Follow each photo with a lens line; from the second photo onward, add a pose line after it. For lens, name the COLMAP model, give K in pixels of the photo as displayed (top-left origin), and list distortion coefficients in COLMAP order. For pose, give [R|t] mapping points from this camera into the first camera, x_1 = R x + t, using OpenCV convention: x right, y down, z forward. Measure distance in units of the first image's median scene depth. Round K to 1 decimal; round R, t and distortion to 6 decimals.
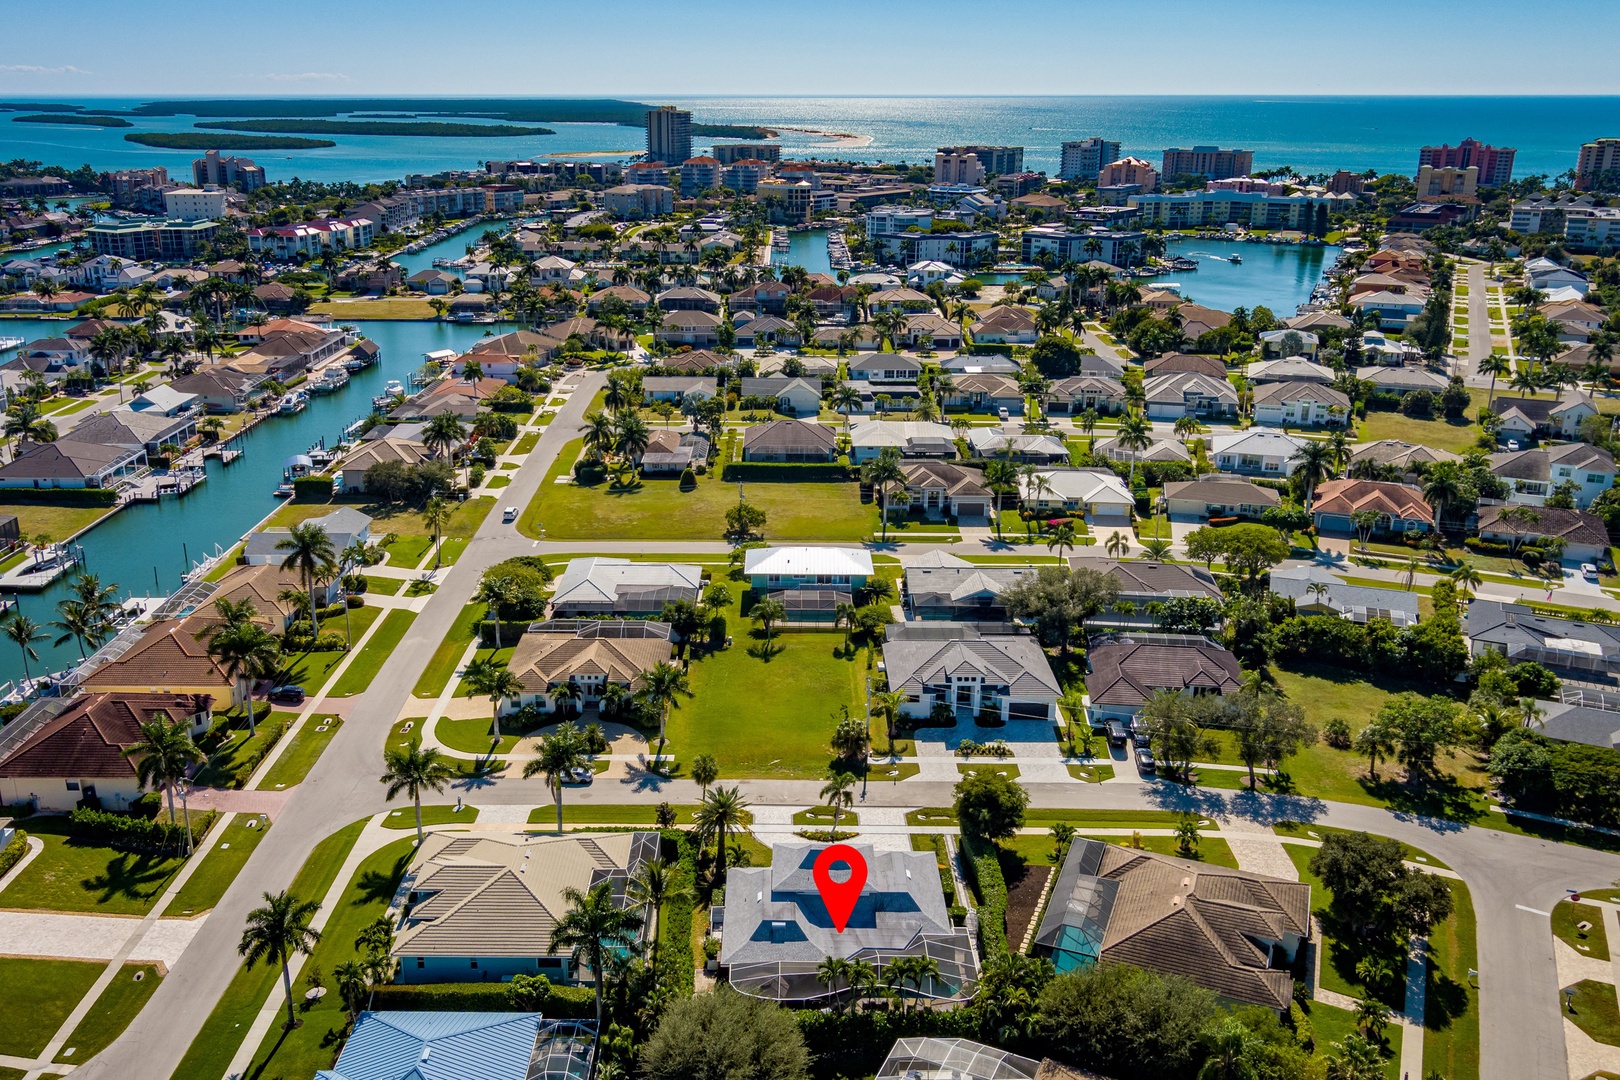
lens RADIAL K [[1362.4, 0, 757.8], [0, 1362.4, 538.5], [0, 0, 1]] dist [0.043243, -0.064552]
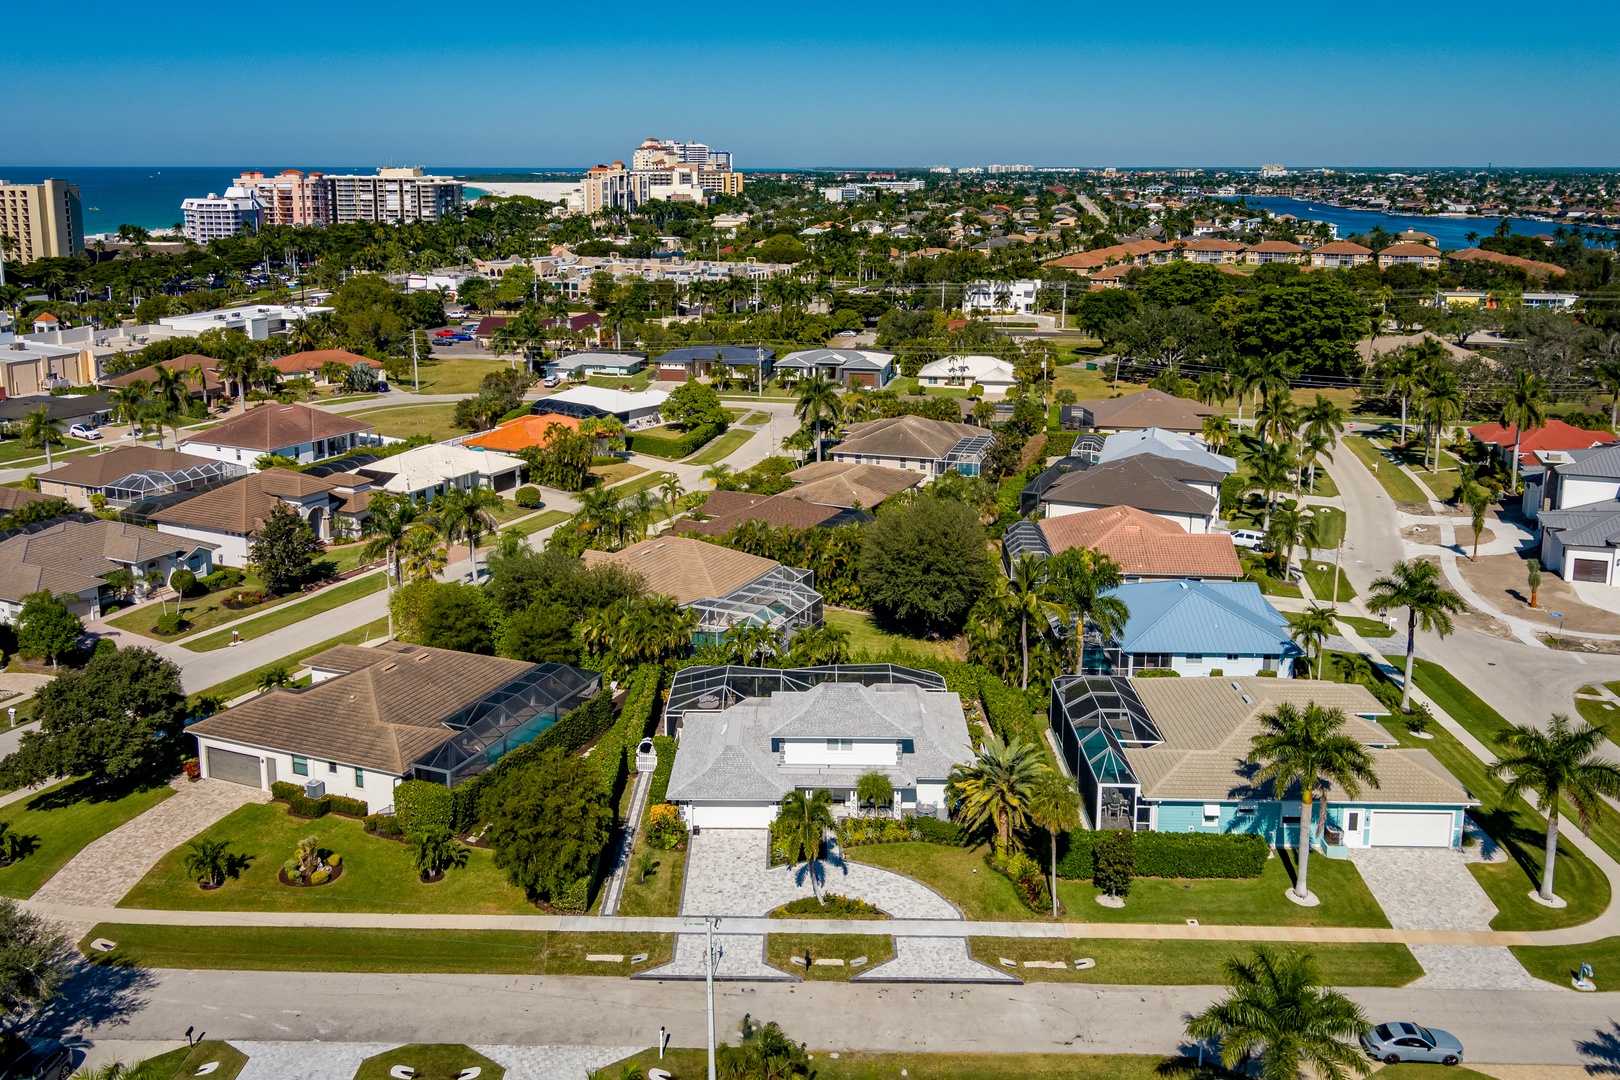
lens RADIAL K [[1406.9, 0, 792.8], [0, 1406.9, 408.2], [0, 0, 1]] dist [0.024142, -0.013313]
pose [[-0.999983, -0.003551, 0.004524, 0.036344], [-0.000995, 0.881610, 0.471977, -0.133179], [-0.005664, 0.471965, -0.881599, 0.809378]]
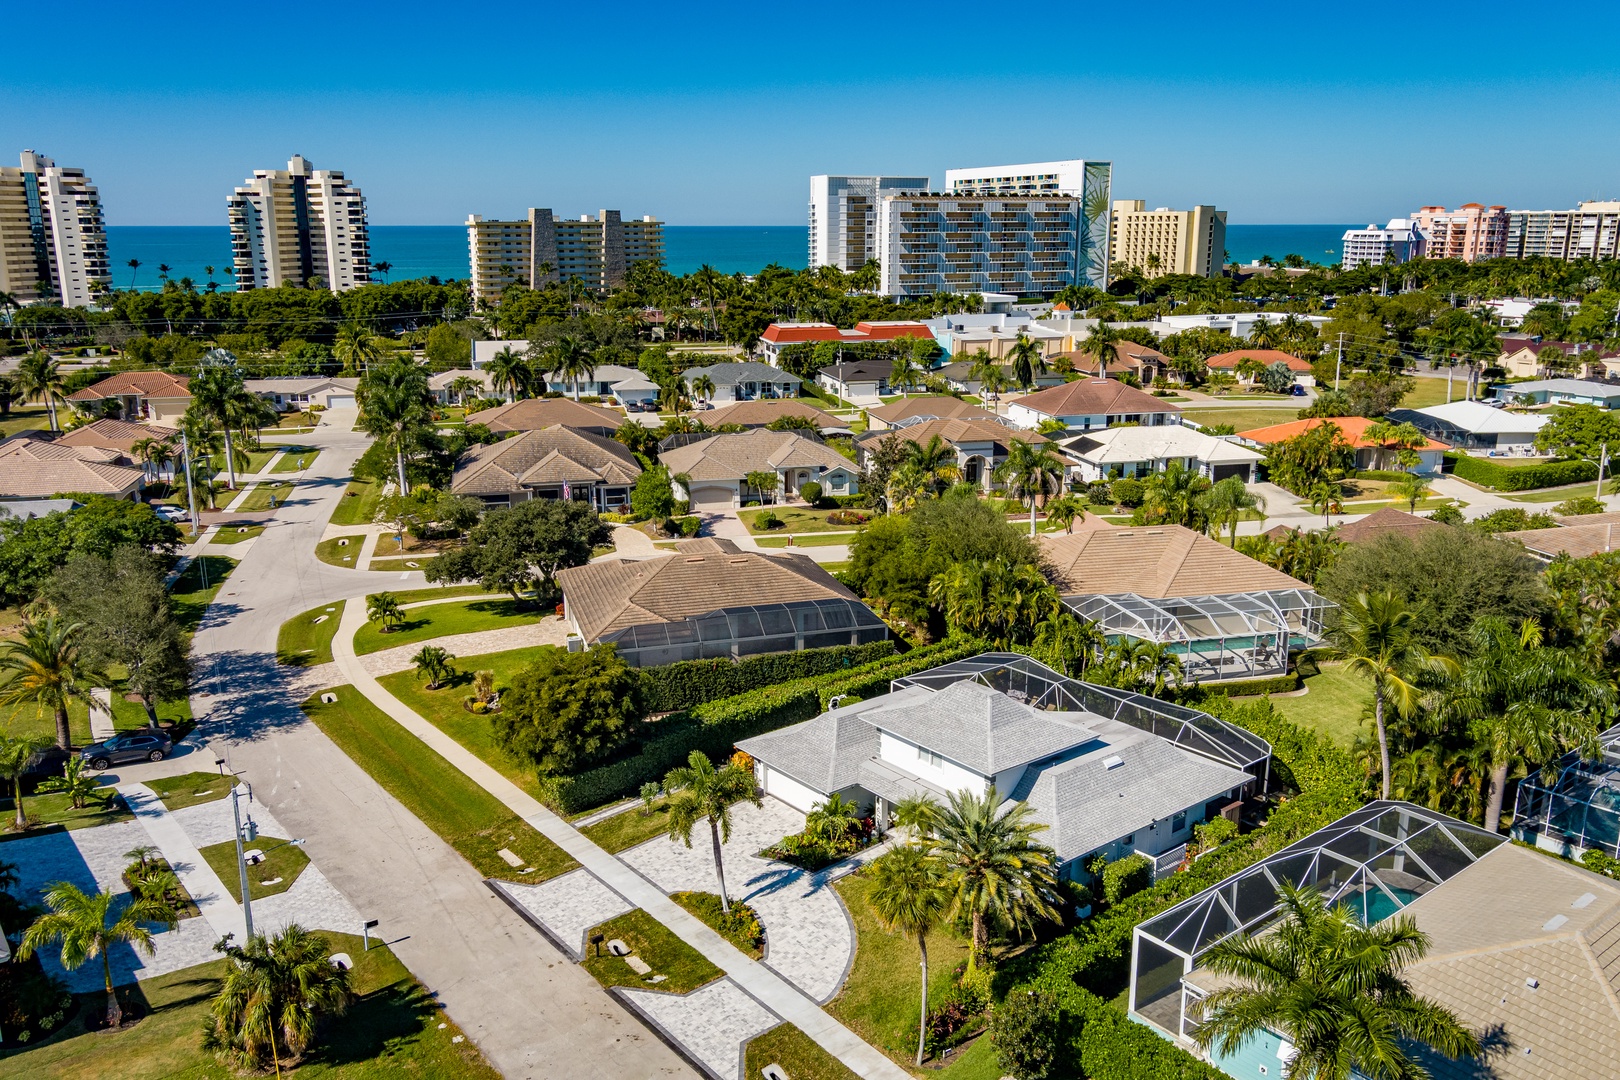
lens RADIAL K [[1286.8, 0, 809.3], [0, 1286.8, 550.7], [0, 0, 1]] dist [0.028971, -0.030934]
pose [[-0.639670, -0.191375, 0.744445, -0.143488], [0.241000, 0.869739, 0.430666, -0.031282], [-0.729892, 0.454895, -0.510224, 0.652998]]
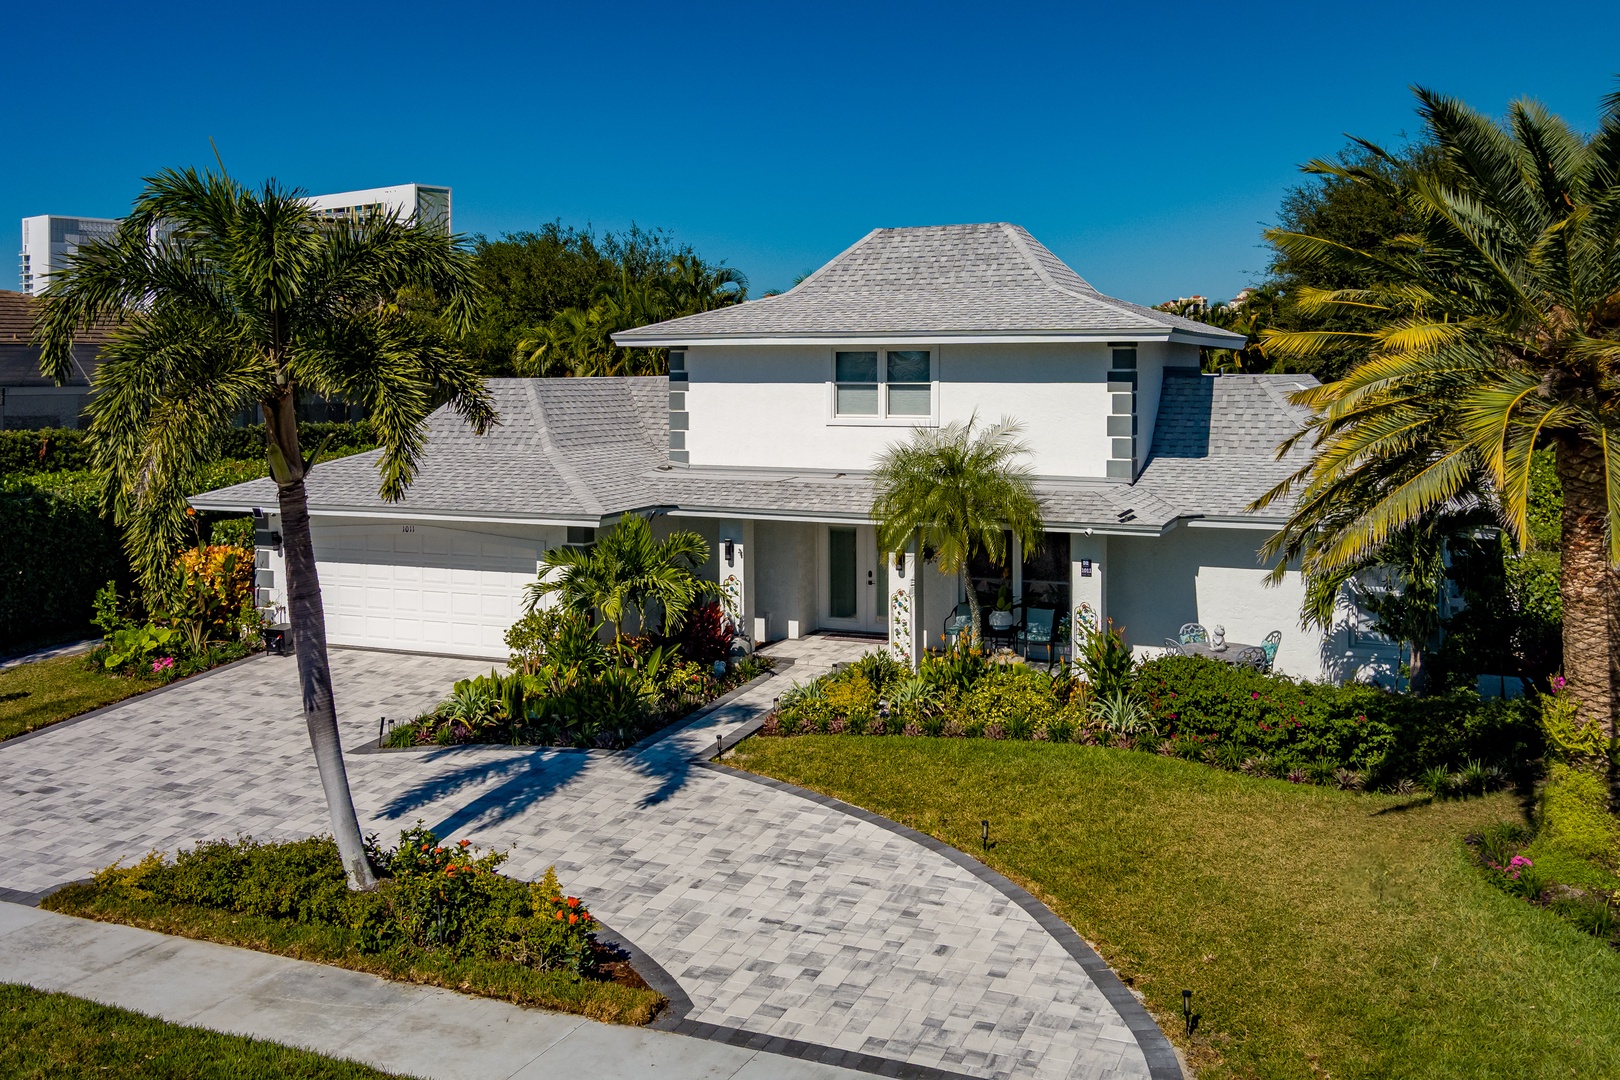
lens RADIAL K [[1547.2, 0, 776.0], [0, 1547.2, 395.0], [0, 0, 1]] dist [0.023983, -0.028563]
pose [[-0.916484, -0.007395, 0.400002, -0.009295], [0.127441, 0.942349, 0.309414, 0.089520], [-0.379230, 0.334550, -0.862706, 0.613628]]
